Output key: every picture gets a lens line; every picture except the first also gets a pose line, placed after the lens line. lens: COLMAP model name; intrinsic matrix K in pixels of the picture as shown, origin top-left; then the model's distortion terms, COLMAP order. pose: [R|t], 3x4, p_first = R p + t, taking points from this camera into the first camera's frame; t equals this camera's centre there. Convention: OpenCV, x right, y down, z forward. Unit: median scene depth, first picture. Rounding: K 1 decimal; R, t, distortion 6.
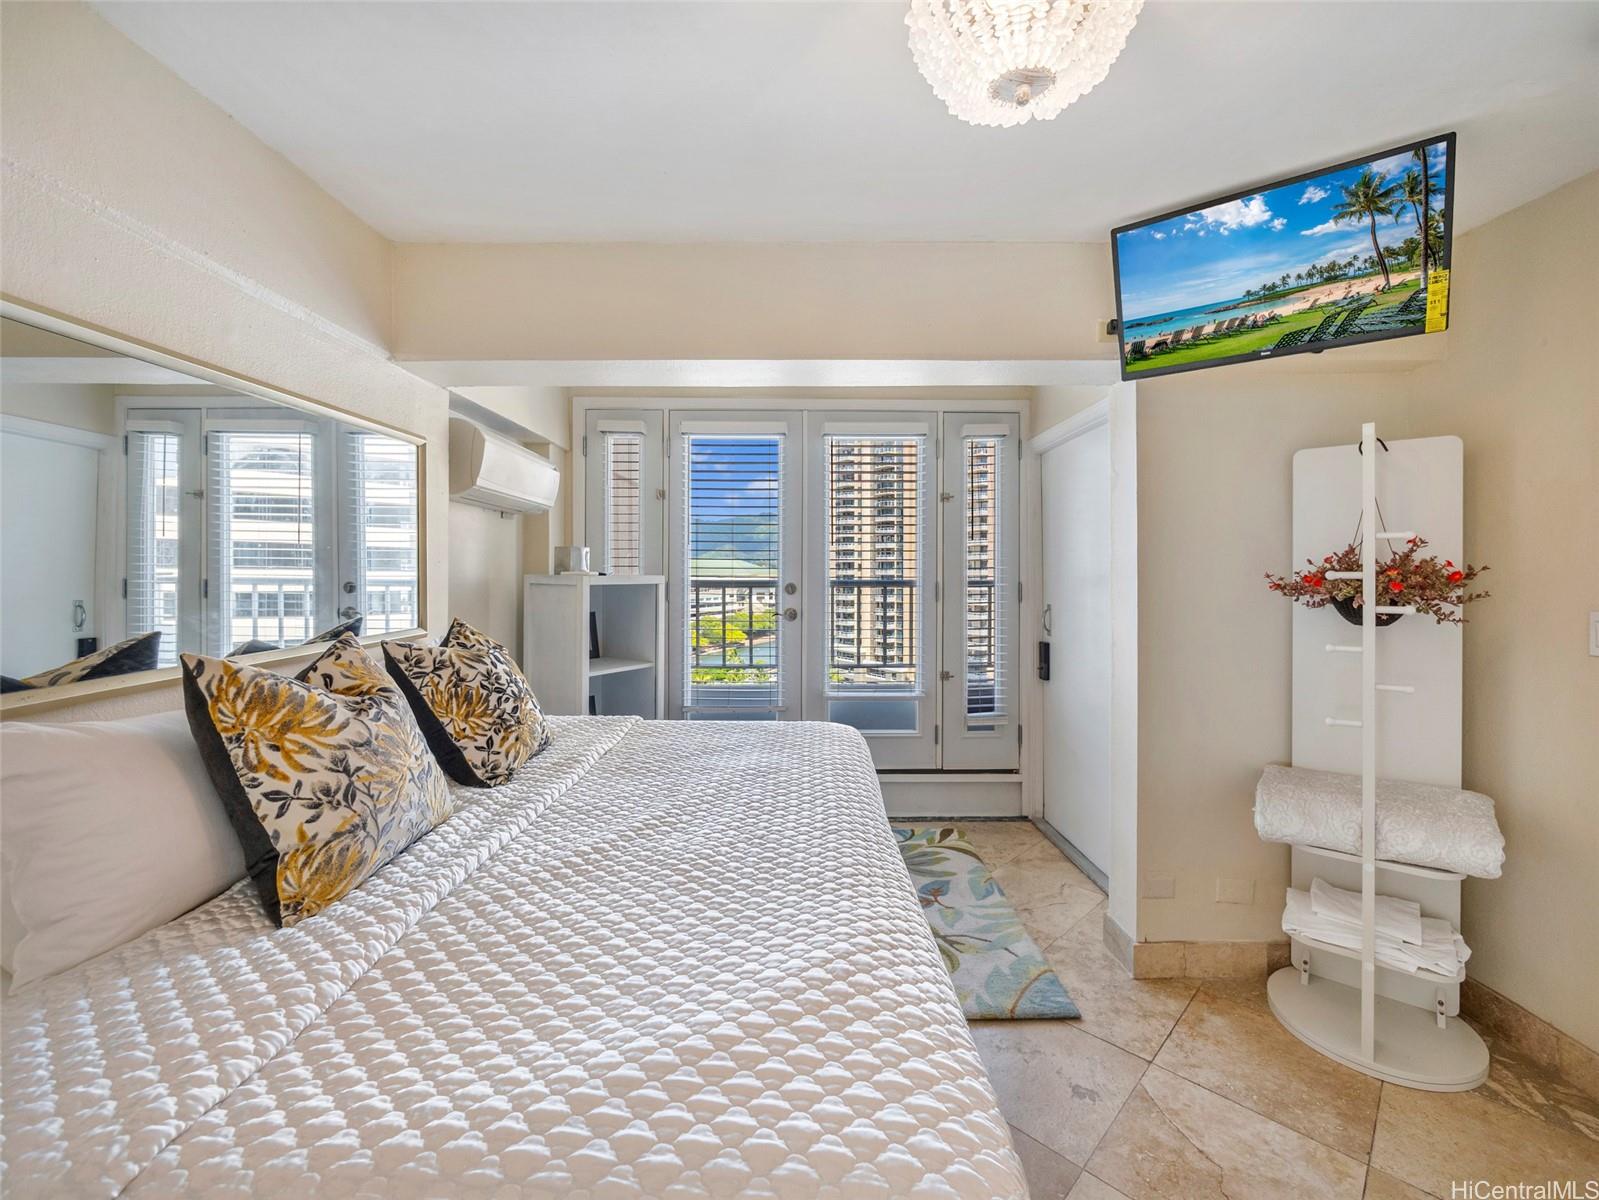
lens RADIAL K [[662.1, 0, 803.2], [0, 662.1, 587.1], [0, 0, 1]] dist [-0.013457, 0.002699]
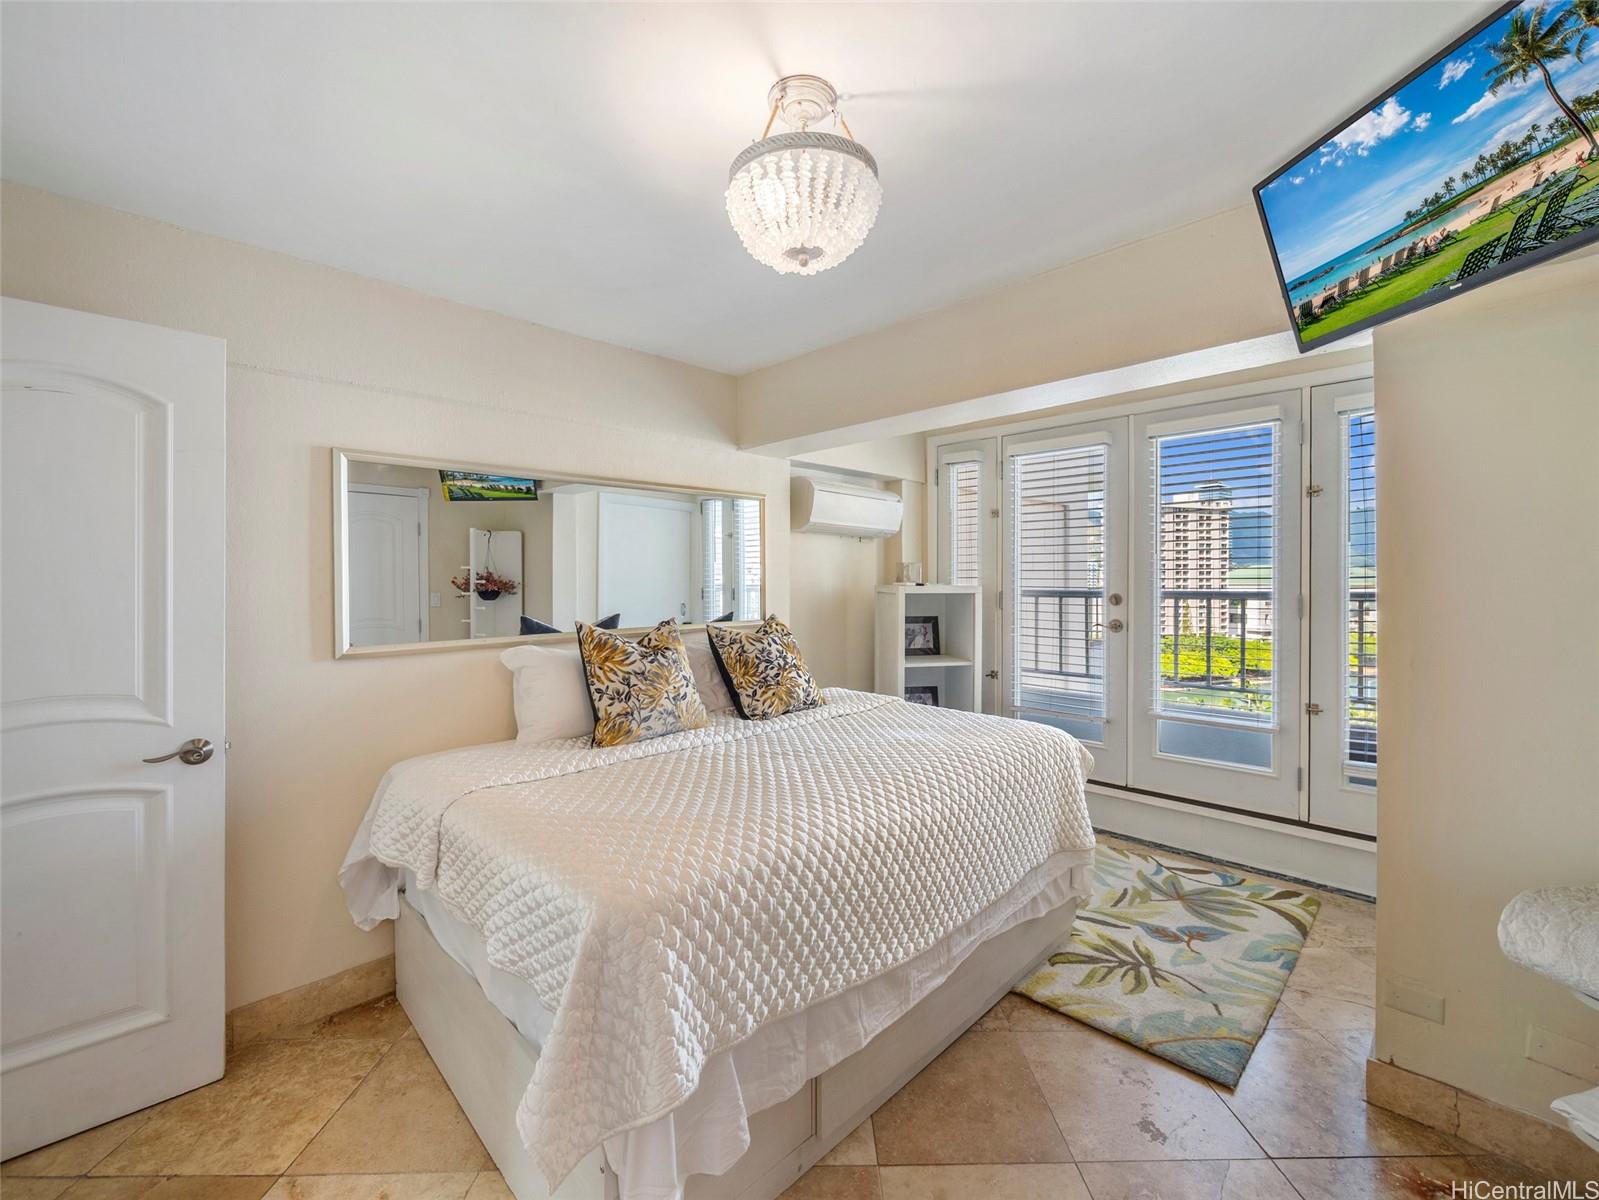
lens RADIAL K [[662.1, 0, 818.0], [0, 662.1, 589.1], [0, 0, 1]] dist [-0.013457, 0.002699]
pose [[0.722822, 0.000636, -0.691034, 0.720085], [-0.011983, 0.999861, -0.011614, 0.007415], [0.690930, 0.016675, 0.722729, -0.024668]]
